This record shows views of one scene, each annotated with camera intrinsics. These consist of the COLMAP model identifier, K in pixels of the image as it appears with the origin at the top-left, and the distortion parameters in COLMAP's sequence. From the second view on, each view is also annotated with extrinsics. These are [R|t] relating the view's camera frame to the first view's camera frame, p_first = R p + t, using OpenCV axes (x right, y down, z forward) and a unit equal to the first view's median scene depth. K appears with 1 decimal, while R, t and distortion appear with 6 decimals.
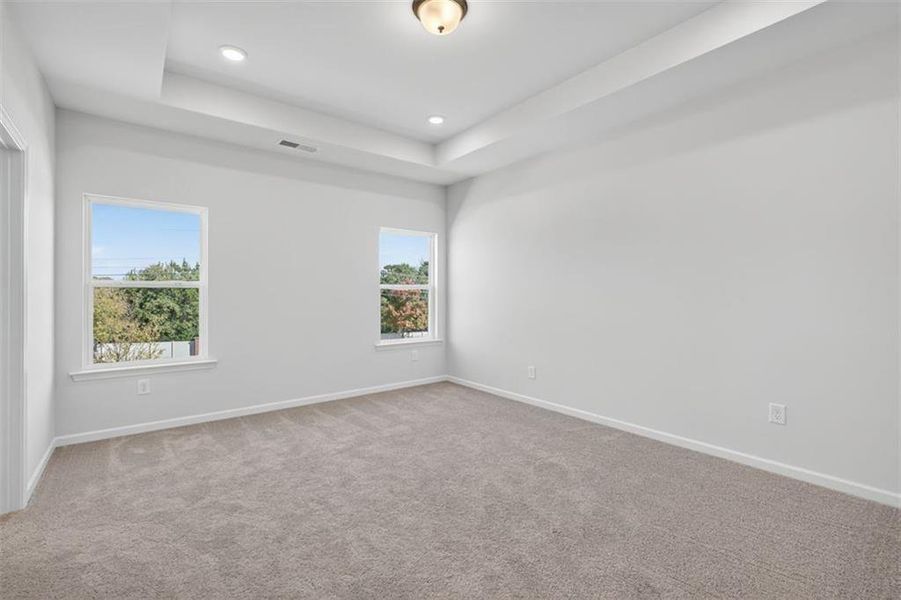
lens RADIAL K [[382.1, 0, 434.2], [0, 382.1, 296.2], [0, 0, 1]] dist [-0.000175, -0.000412]
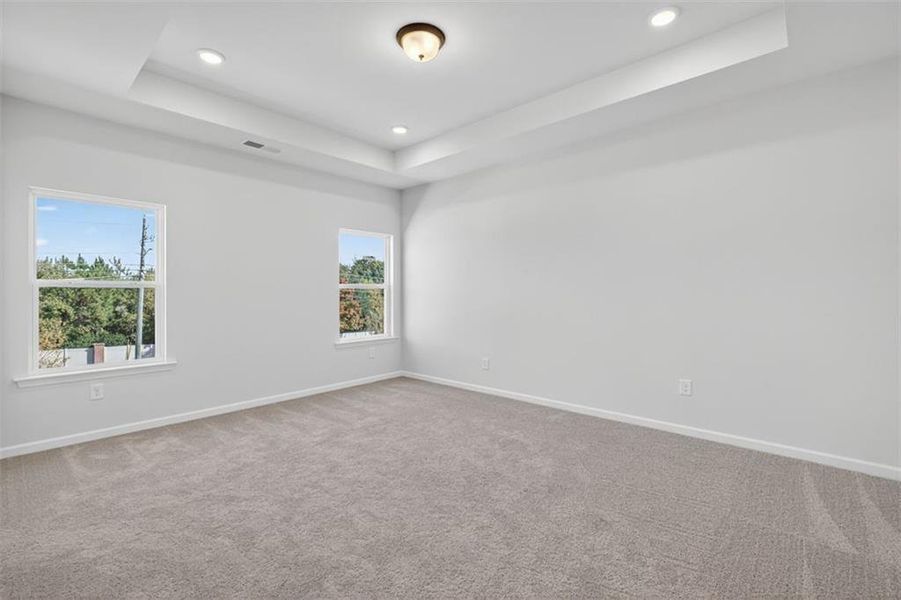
lens RADIAL K [[383.2, 0, 431.2], [0, 383.2, 295.2], [0, 0, 1]] dist [-0.004080, -0.000379]
pose [[0.986881, -0.004478, 0.161389, -0.098868], [0.004615, 0.999989, -0.000475, 0.001422], [-0.161385, 0.001213, 0.986891, -0.081408]]
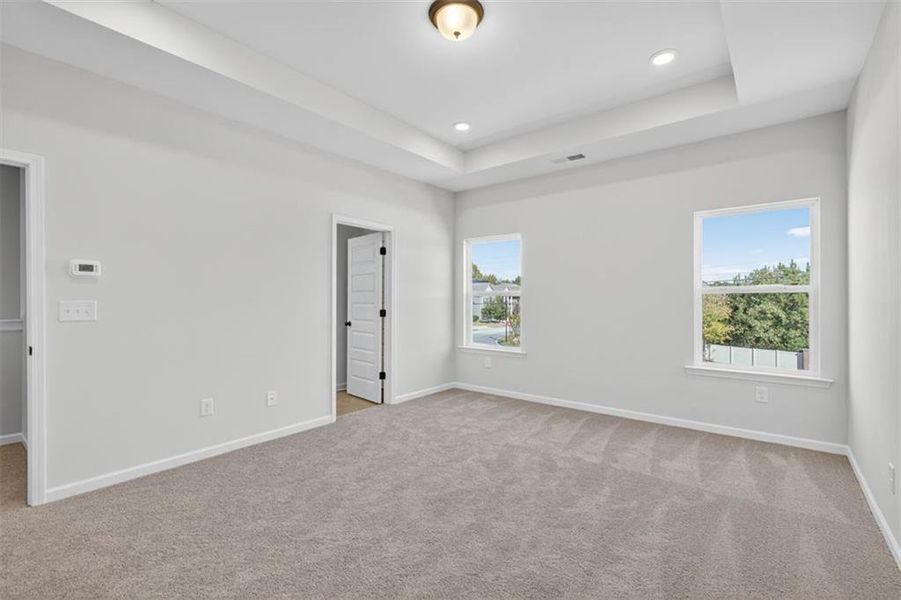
lens RADIAL K [[382.4, 0, 460.3], [0, 382.4, 299.2], [0, 0, 1]] dist [0.000239, -0.000018]
pose [[0.297764, -0.000286, -0.954639, 0.681449], [-0.006732, 0.999974, -0.002399, -0.004090], [0.954616, 0.007141, 0.297755, 0.502485]]
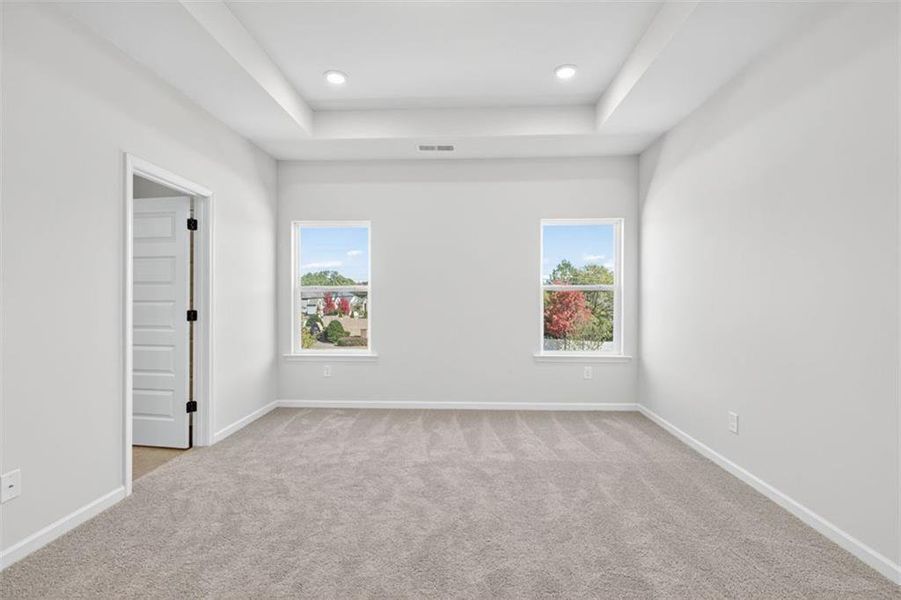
lens RADIAL K [[387.6, 0, 450.5], [0, 387.6, 300.0], [0, 0, 1]] dist [0.003760, 0.000304]
pose [[0.787971, 0.007080, -0.615672, 0.363523], [-0.005585, 0.999975, 0.004352, -0.001646], [0.615687, 0.000009, 0.787990, 0.278153]]
